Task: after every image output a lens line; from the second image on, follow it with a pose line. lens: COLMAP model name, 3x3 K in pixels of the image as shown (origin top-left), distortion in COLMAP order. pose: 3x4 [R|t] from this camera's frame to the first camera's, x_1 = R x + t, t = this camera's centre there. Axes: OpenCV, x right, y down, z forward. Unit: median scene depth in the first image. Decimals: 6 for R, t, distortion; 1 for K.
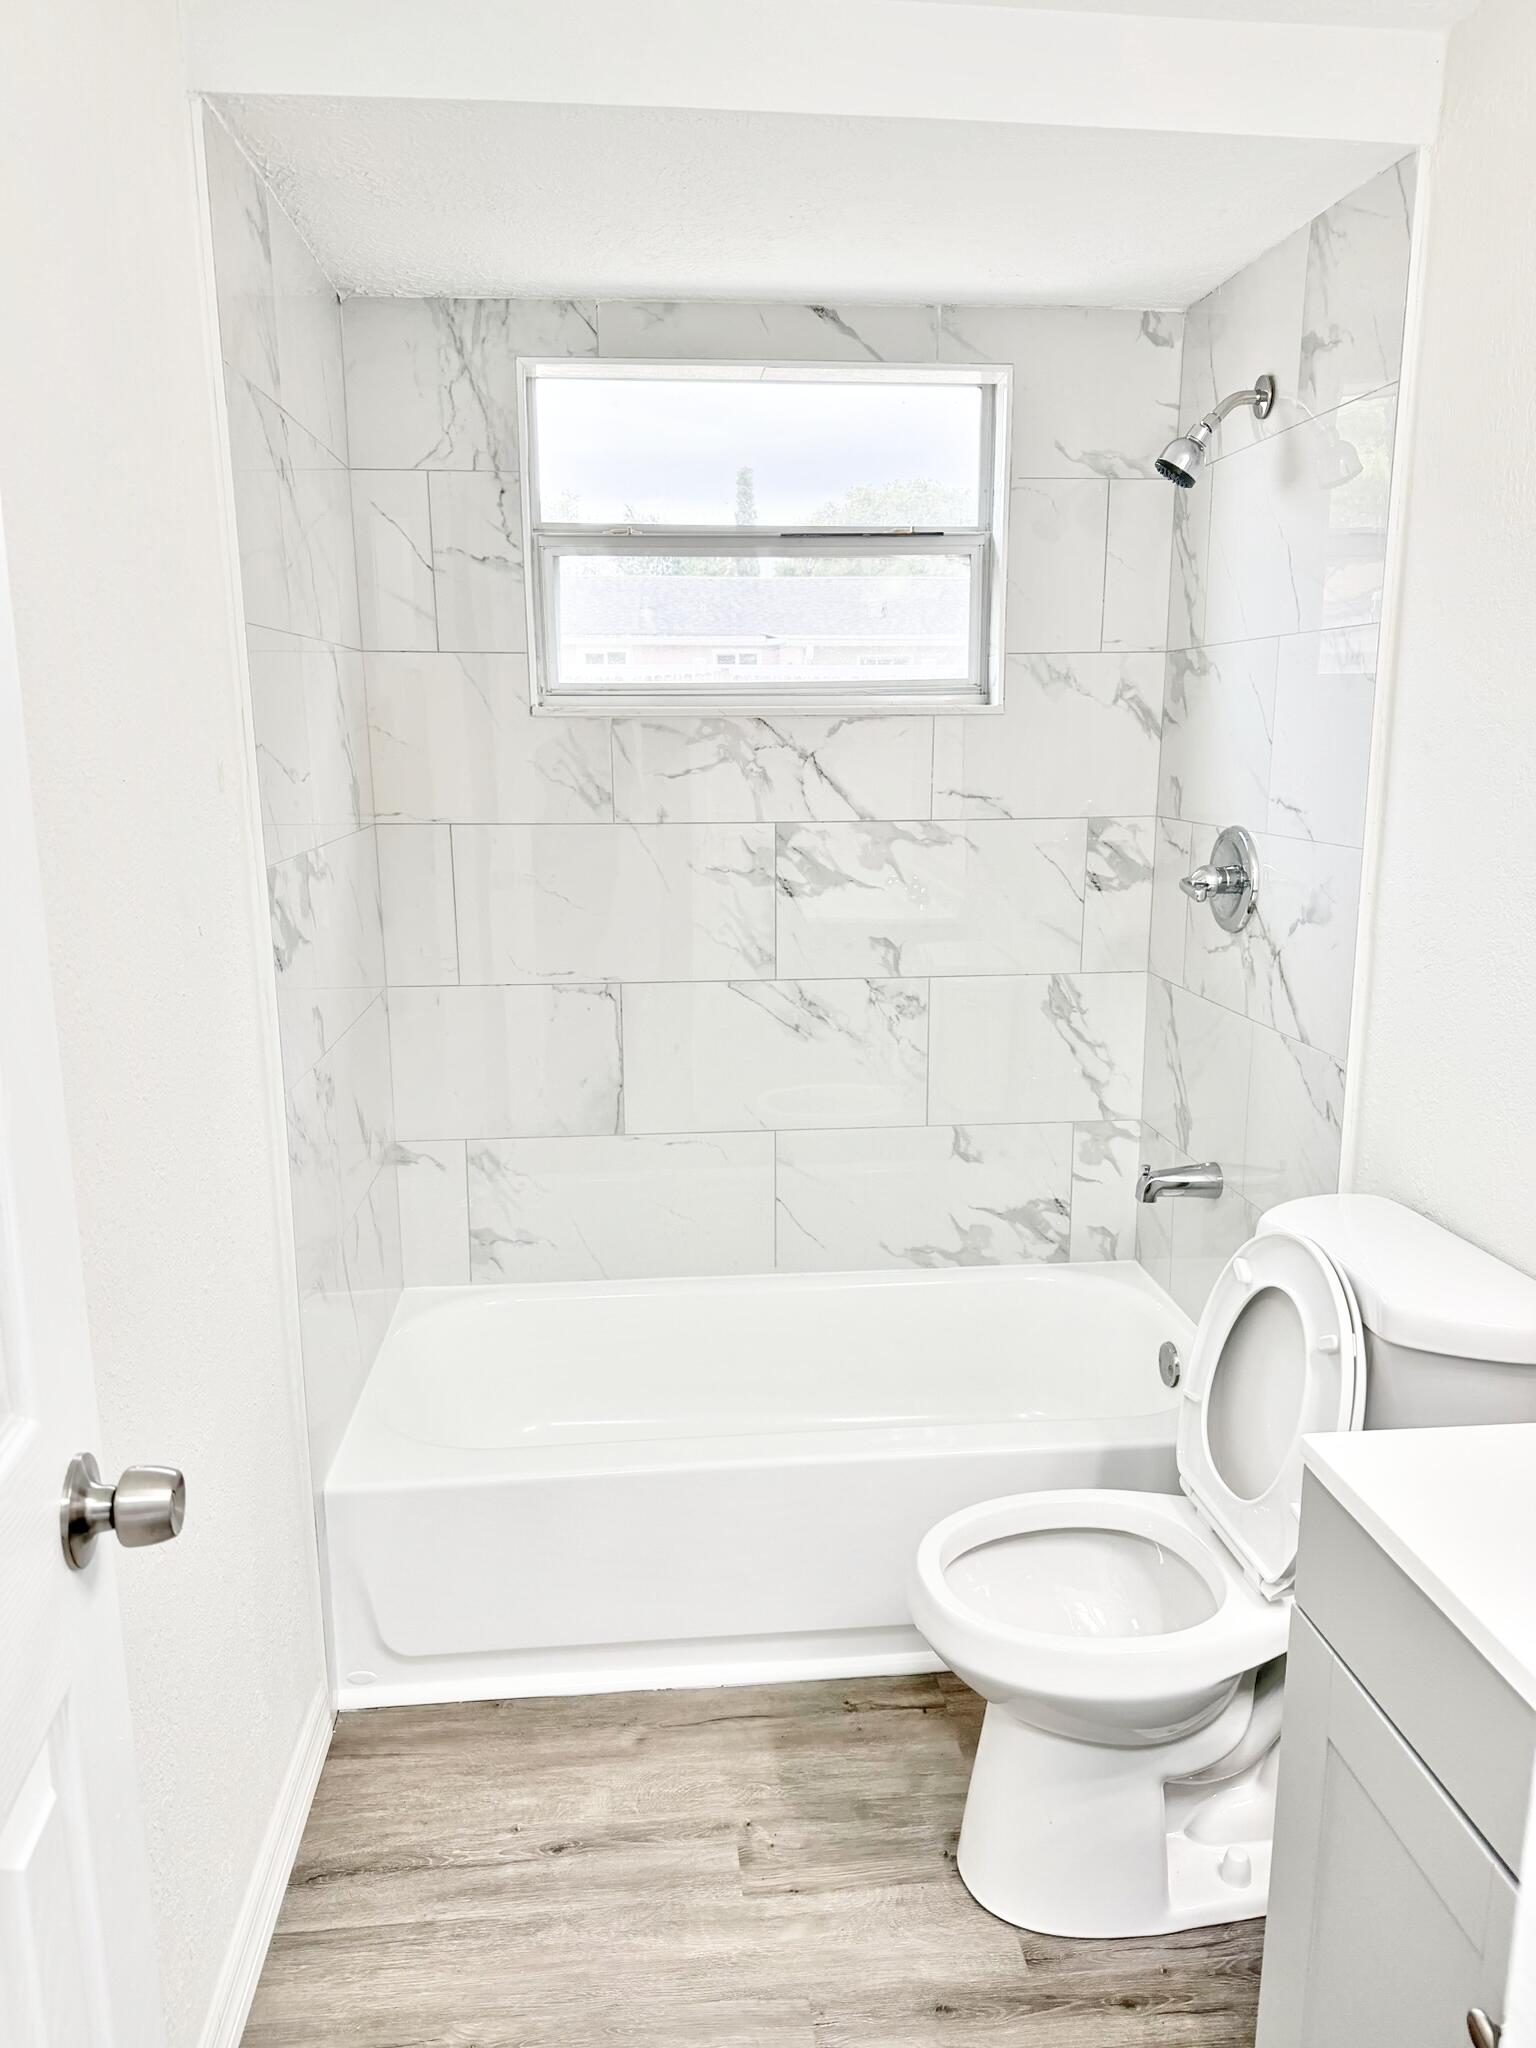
lens RADIAL K [[1471.5, 0, 768.0], [0, 1471.5, 1024.0], [0, 0, 1]] dist [0.106395, -0.166468]
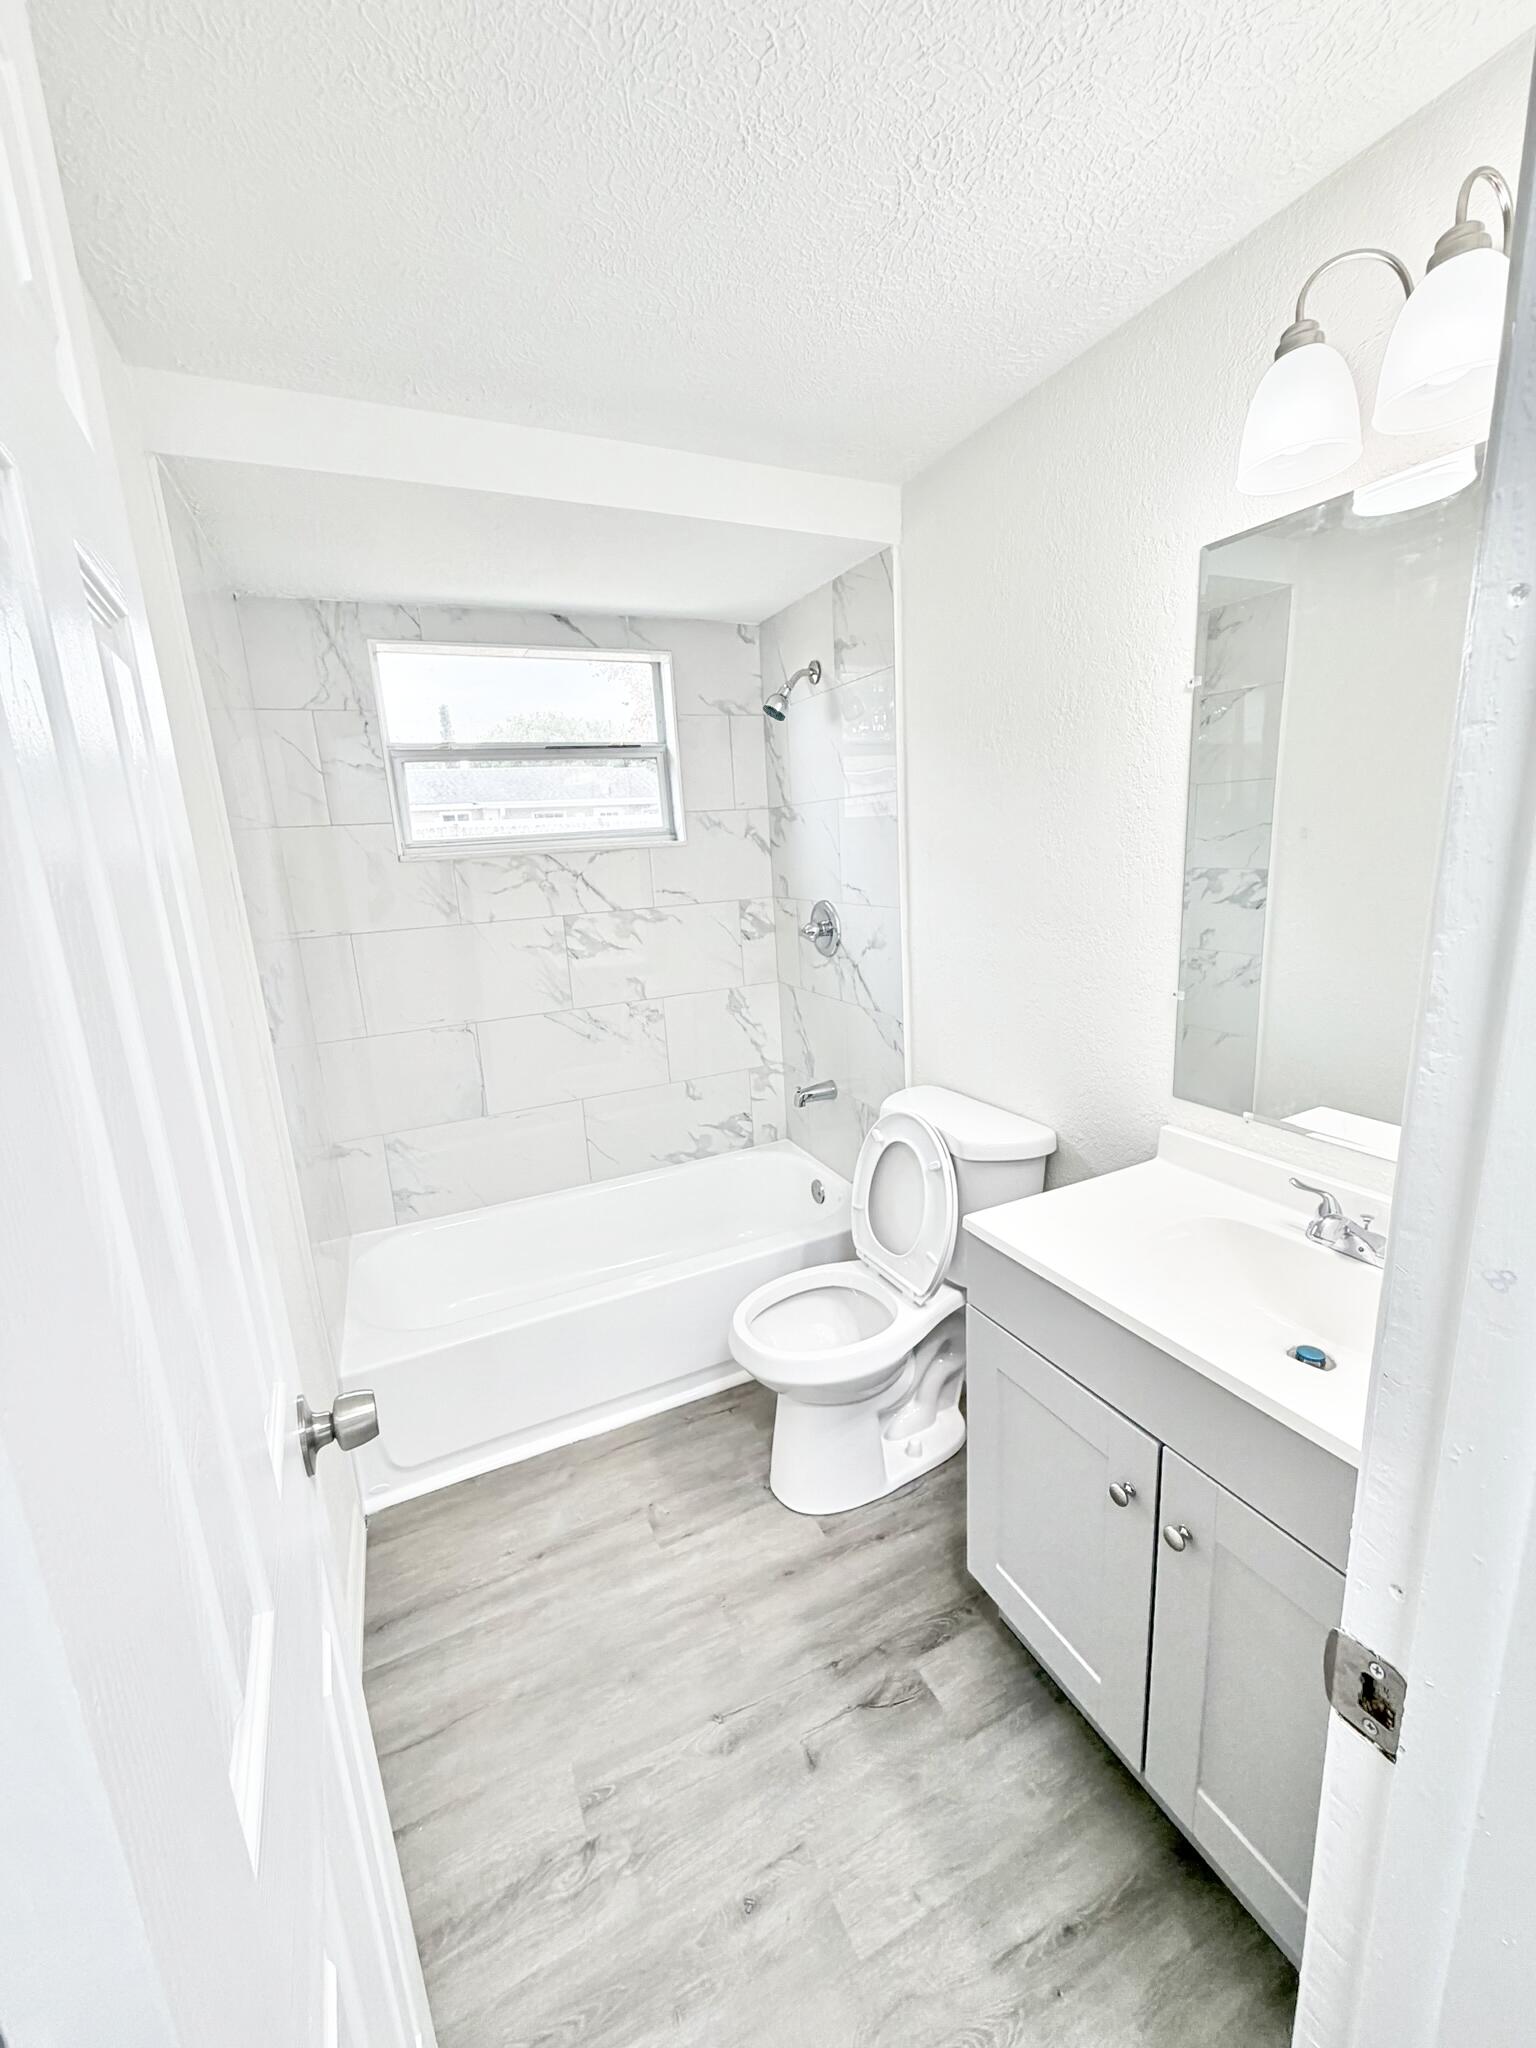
lens RADIAL K [[837.7, 0, 767.7], [0, 837.7, 1011.5], [0, 0, 1]] dist [0.000767, 0.000134]
pose [[0.937411, -0.116706, 0.328086, -0.112420], [0.118714, 0.992830, 0.013977, -0.017096], [-0.327365, 0.025846, 0.944545, 0.033226]]
